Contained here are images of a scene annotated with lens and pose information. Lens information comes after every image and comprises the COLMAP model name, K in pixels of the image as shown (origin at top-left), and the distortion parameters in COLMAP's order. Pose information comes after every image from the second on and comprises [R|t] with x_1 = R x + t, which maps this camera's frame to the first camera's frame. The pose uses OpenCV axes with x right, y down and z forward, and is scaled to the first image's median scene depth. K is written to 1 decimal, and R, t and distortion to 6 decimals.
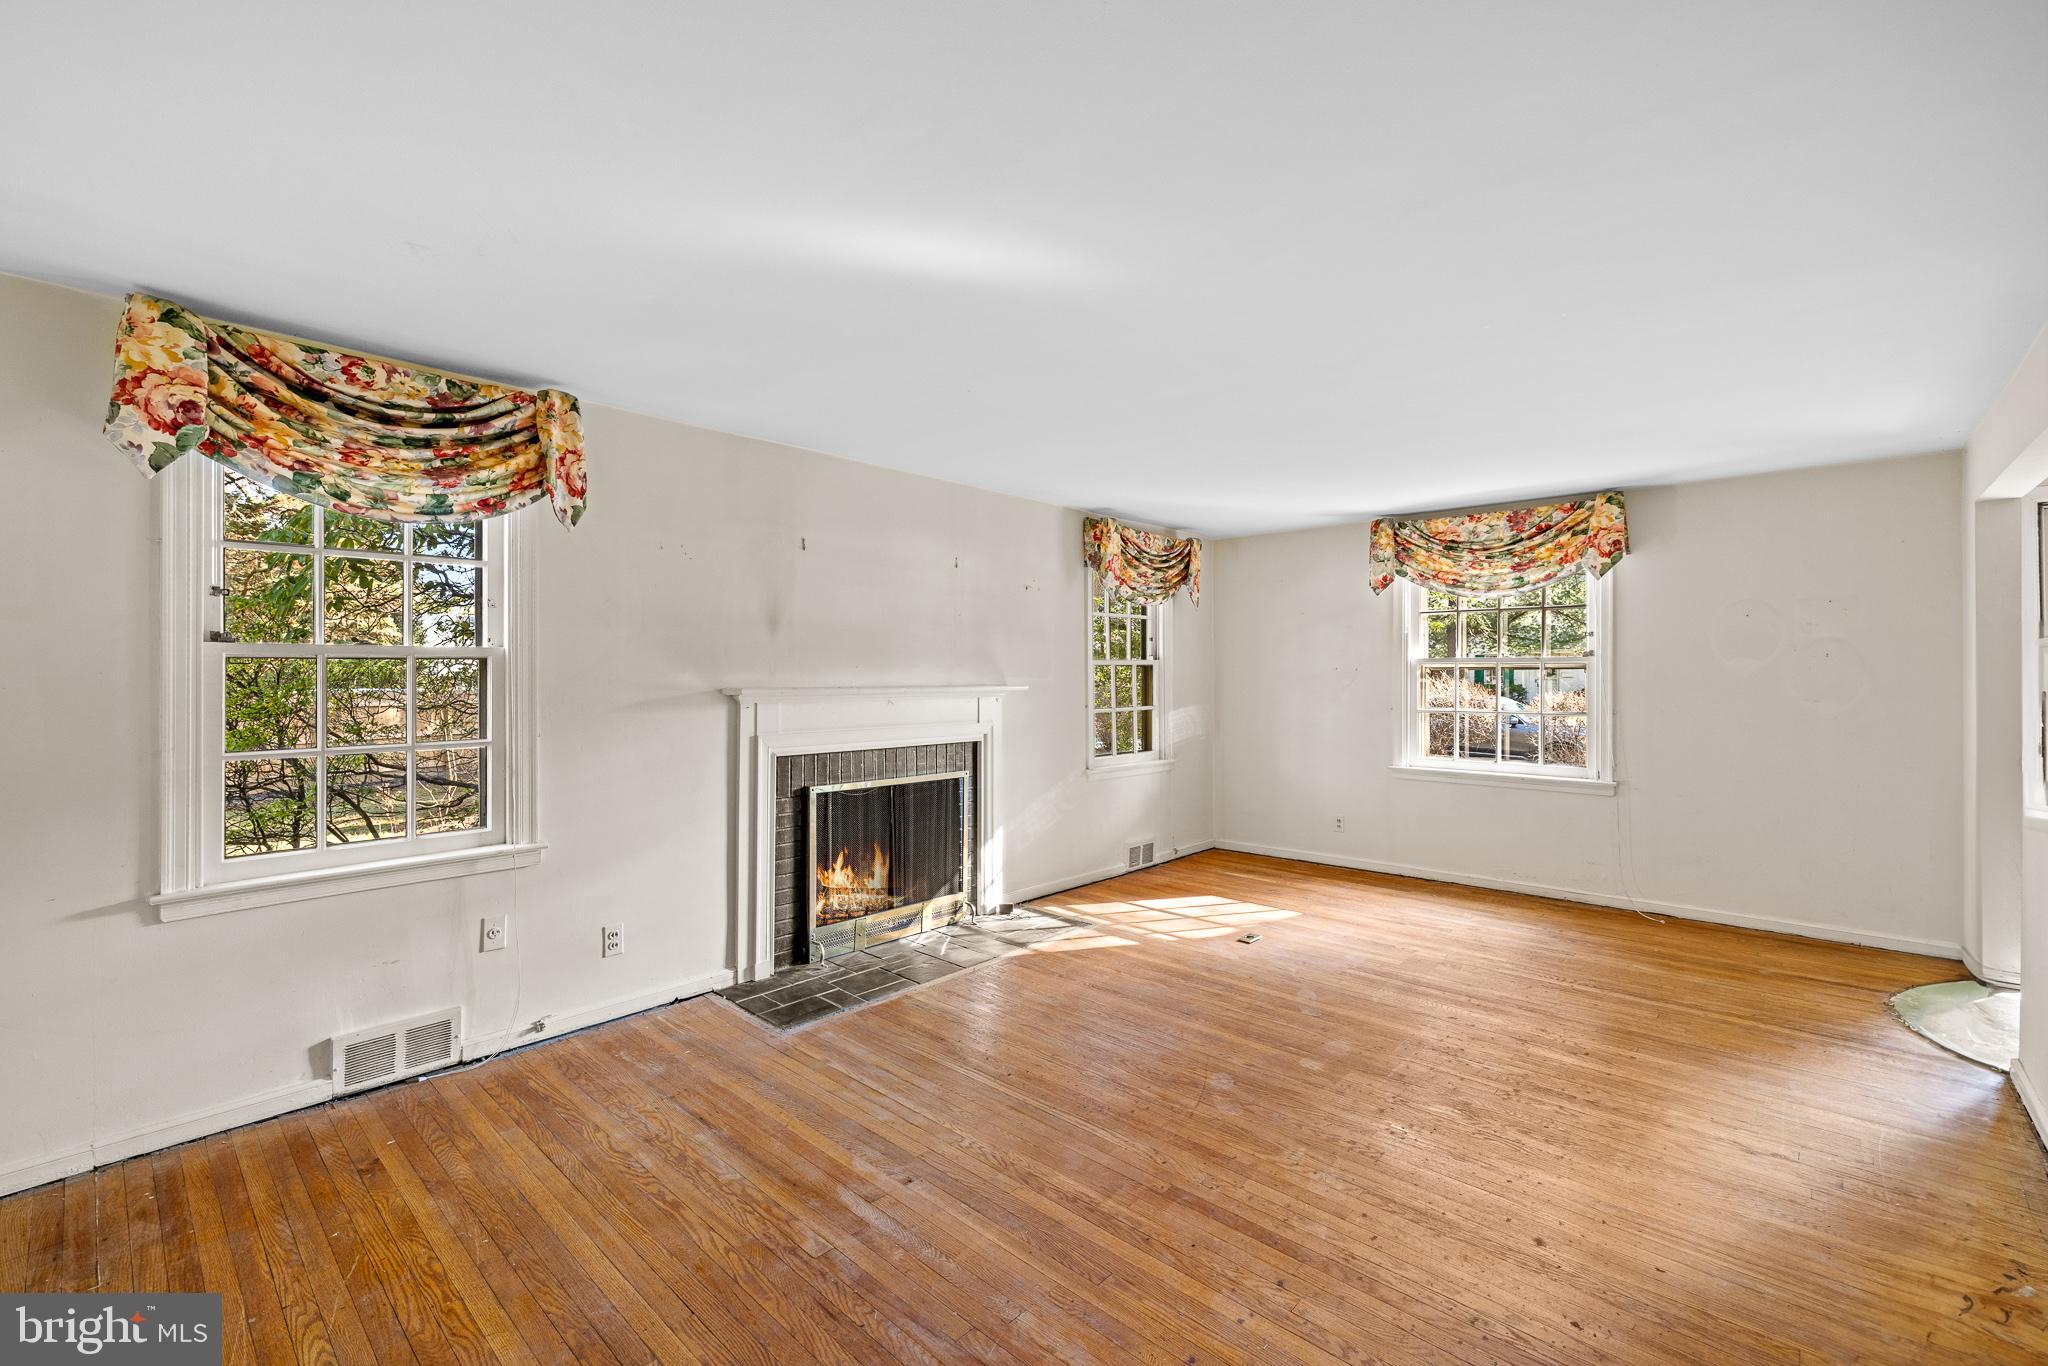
lens RADIAL K [[871.4, 0, 1062.6], [0, 871.4, 658.2], [0, 0, 1]] dist [-0.002414, 0.000941]
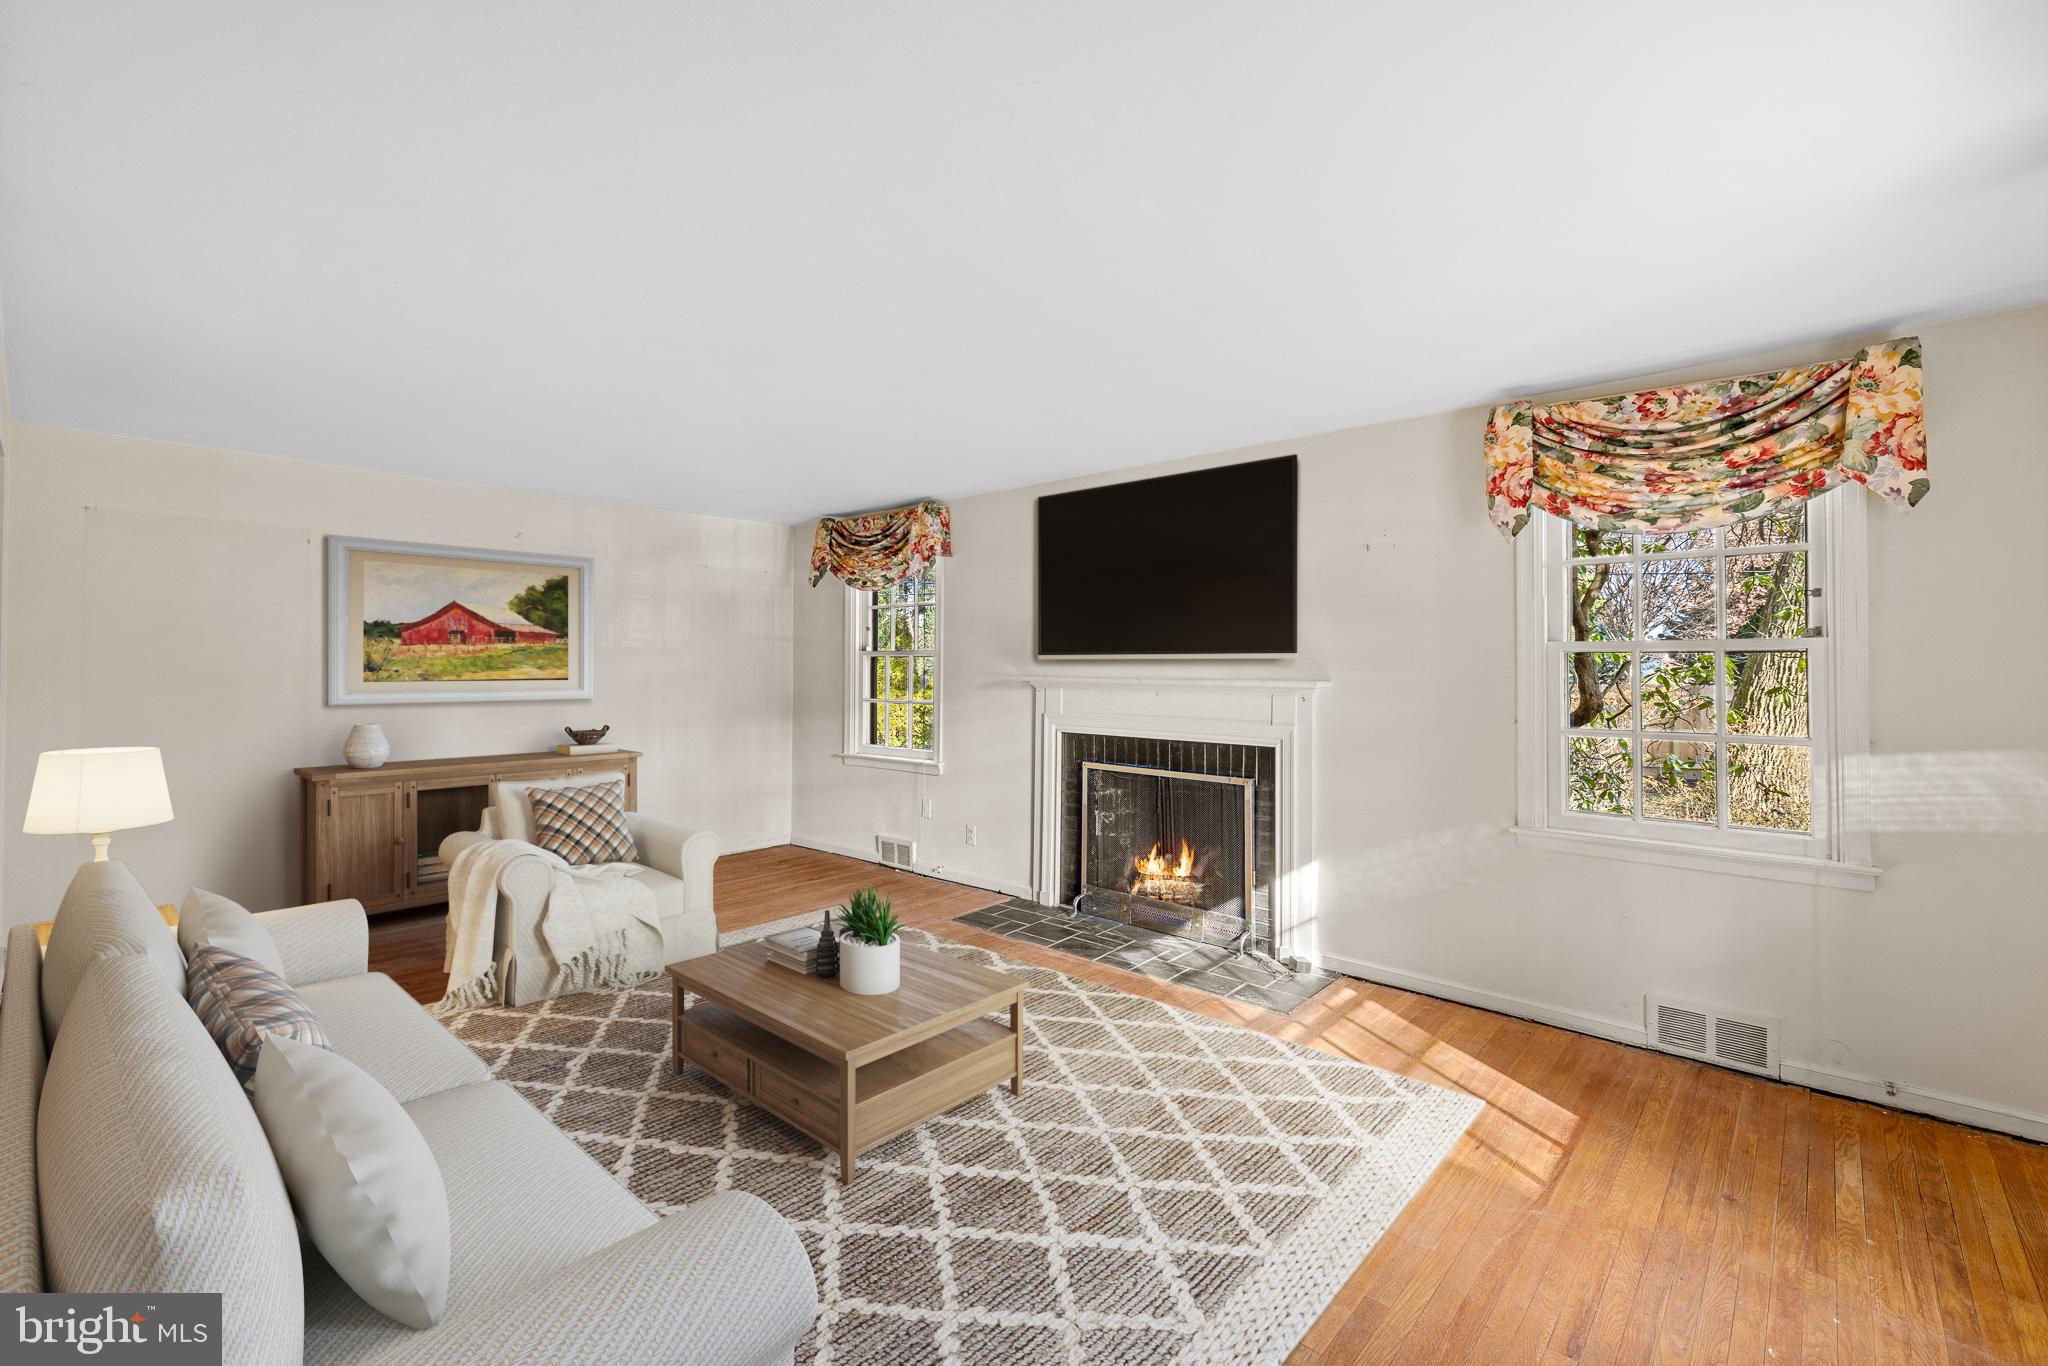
lens RADIAL K [[871.4, 0, 1053.2], [0, 871.4, 685.7], [0, 0, 1]] dist [-0.002414, 0.000941]
pose [[0.013429, 0.002652, -0.999906, 0.263753], [-0.003929, 0.999989, 0.002600, 0.012396], [0.999902, 0.003894, 0.013439, 0.281133]]
